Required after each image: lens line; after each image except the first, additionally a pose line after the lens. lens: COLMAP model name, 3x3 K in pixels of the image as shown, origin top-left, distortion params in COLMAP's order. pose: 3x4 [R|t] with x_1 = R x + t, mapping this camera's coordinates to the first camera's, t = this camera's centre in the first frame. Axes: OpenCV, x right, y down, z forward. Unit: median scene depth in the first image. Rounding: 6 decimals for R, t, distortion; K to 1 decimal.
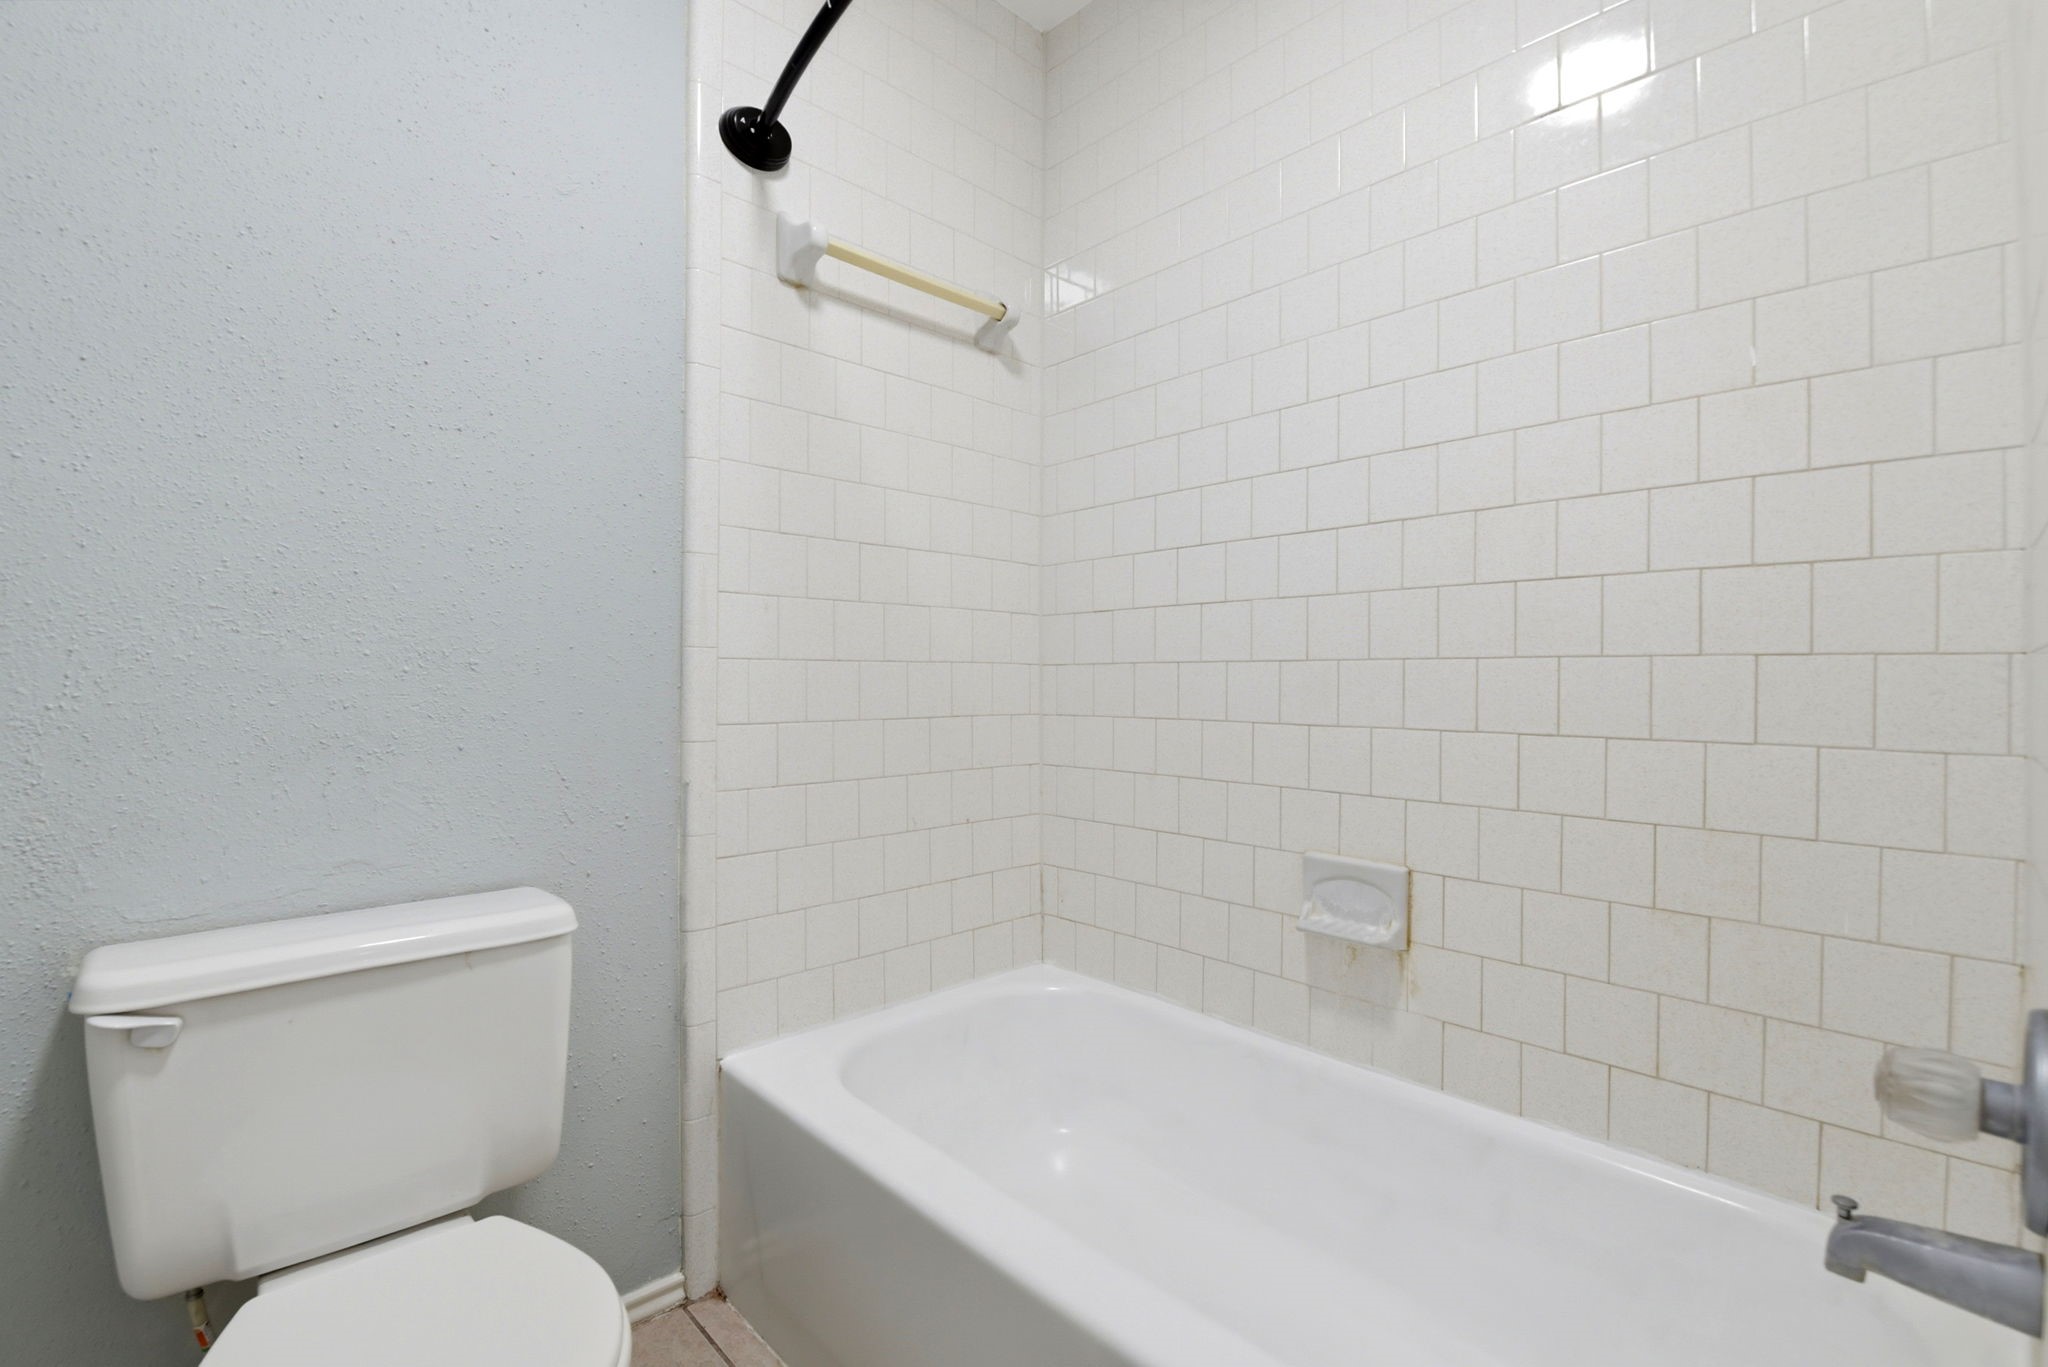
lens RADIAL K [[904.4, 0, 1036.1], [0, 904.4, 678.6], [0, 0, 1]] dist [-0.008099, -0.006808]
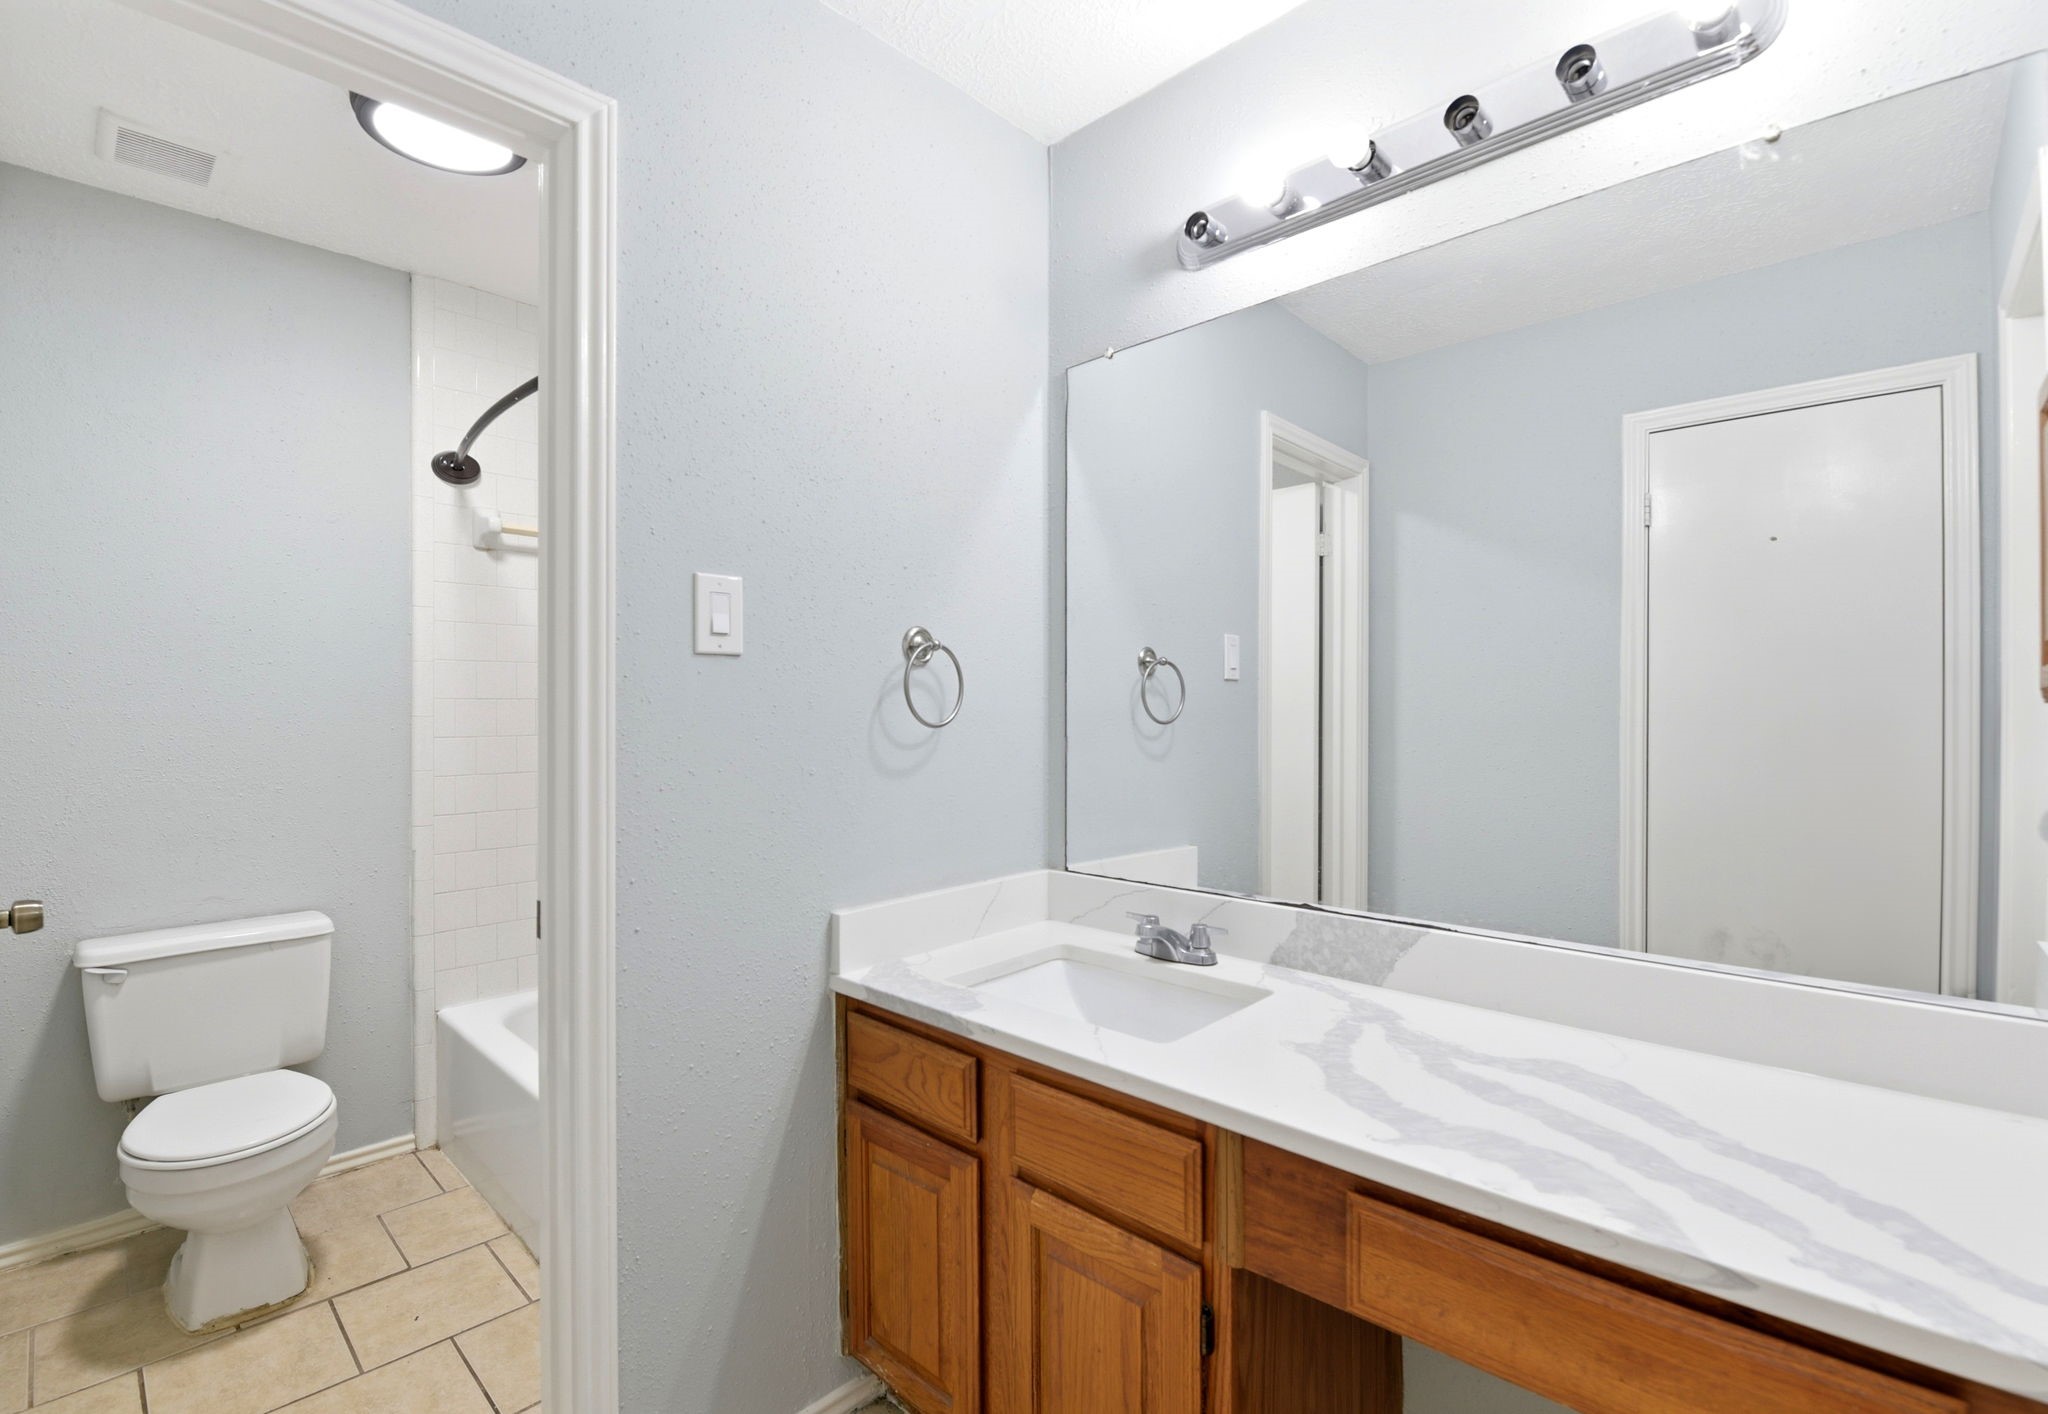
lens RADIAL K [[943.6, 0, 1014.0], [0, 943.6, 713.4], [0, 0, 1]] dist [-0.015624, -0.000202]
pose [[0.999086, -0.003427, 0.042618, 0.687543], [0.003079, 0.999961, 0.008236, -0.158258], [-0.042645, -0.008097, 0.999057, -0.840490]]
